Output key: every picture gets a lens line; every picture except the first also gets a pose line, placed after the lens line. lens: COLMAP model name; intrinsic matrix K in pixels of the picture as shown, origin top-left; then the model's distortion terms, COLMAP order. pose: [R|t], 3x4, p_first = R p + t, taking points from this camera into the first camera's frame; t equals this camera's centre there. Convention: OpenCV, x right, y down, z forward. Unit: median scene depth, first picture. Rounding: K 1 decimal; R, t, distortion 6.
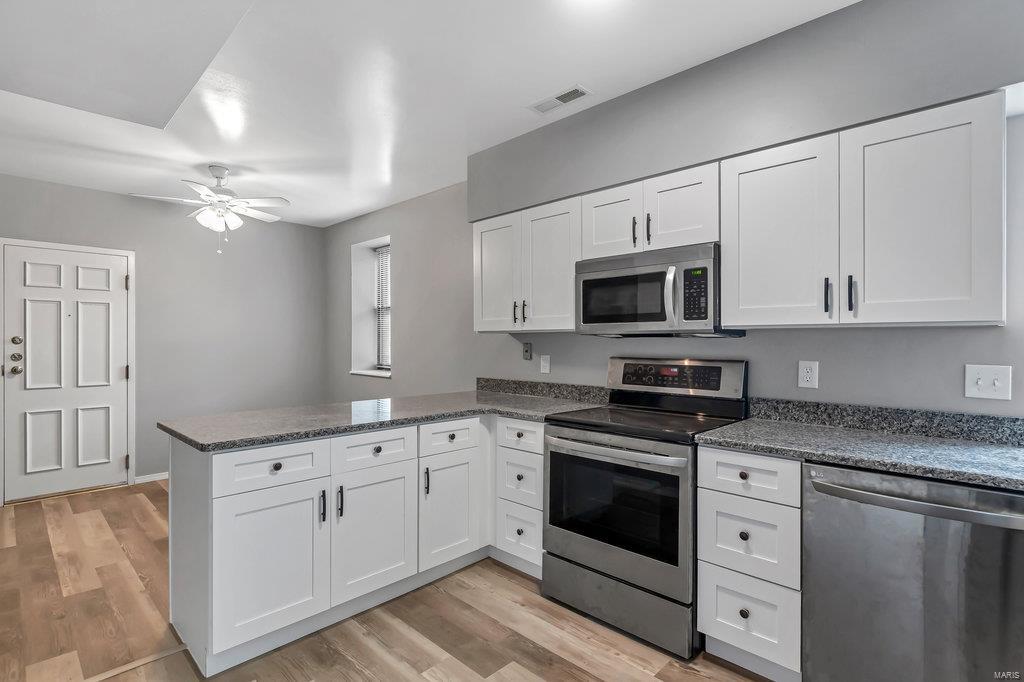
lens RADIAL K [[499.9, 0, 512.7], [0, 499.9, 341.3], [0, 0, 1]] dist [-0.008229, 0.004168]
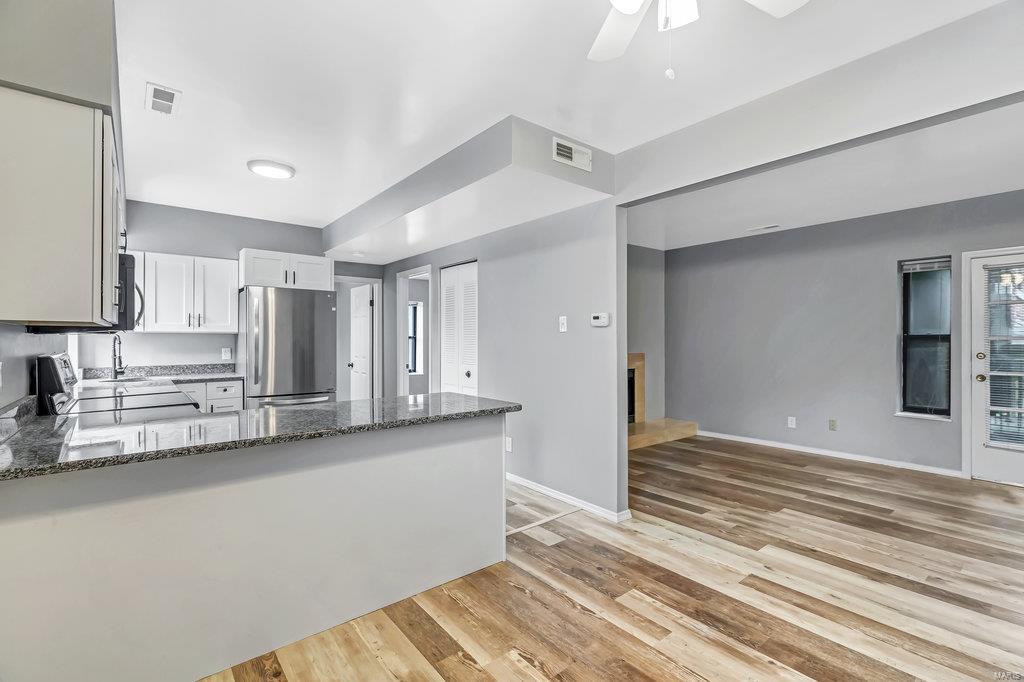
lens RADIAL K [[465.5, 0, 514.7], [0, 465.5, 340.1], [0, 0, 1]] dist [0.001071, 0.001004]
pose [[-0.993899, 0.000438, 0.110290, -0.569311], [0.000976, 0.999988, 0.004823, 0.000704], [-0.110286, 0.004901, -0.993888, 1.463272]]
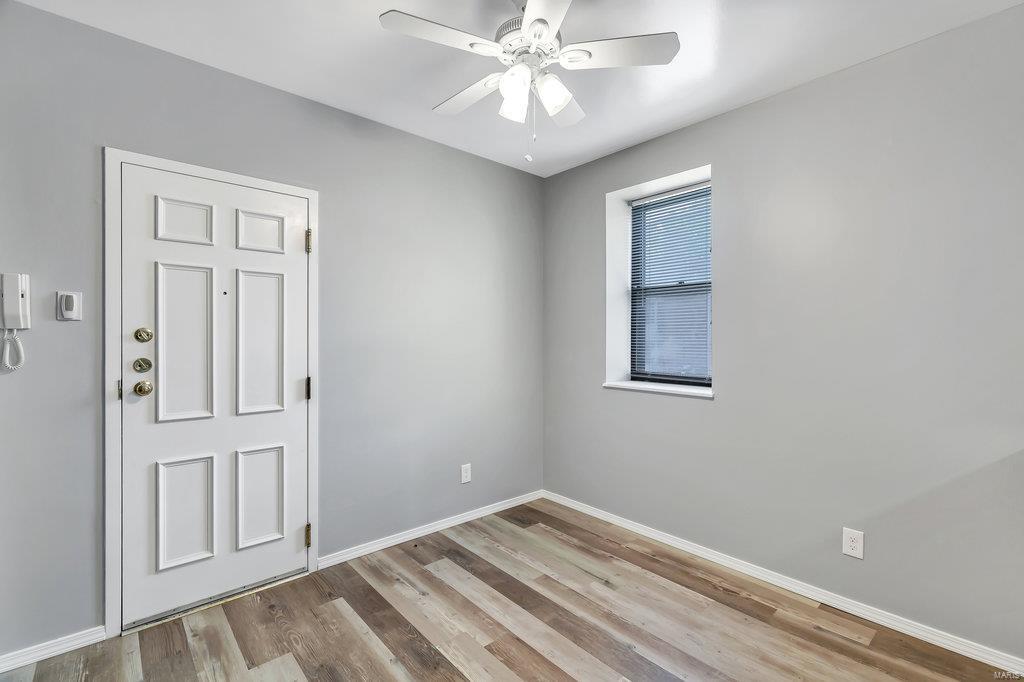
lens RADIAL K [[465.5, 0, 517.9], [0, 465.5, 339.4], [0, 0, 1]] dist [0.001071, 0.001004]
pose [[0.997655, 0.003332, -0.068367, -0.624758], [-0.003088, 0.999989, 0.003665, -0.000759], [0.068378, -0.003446, 0.997654, 0.585676]]
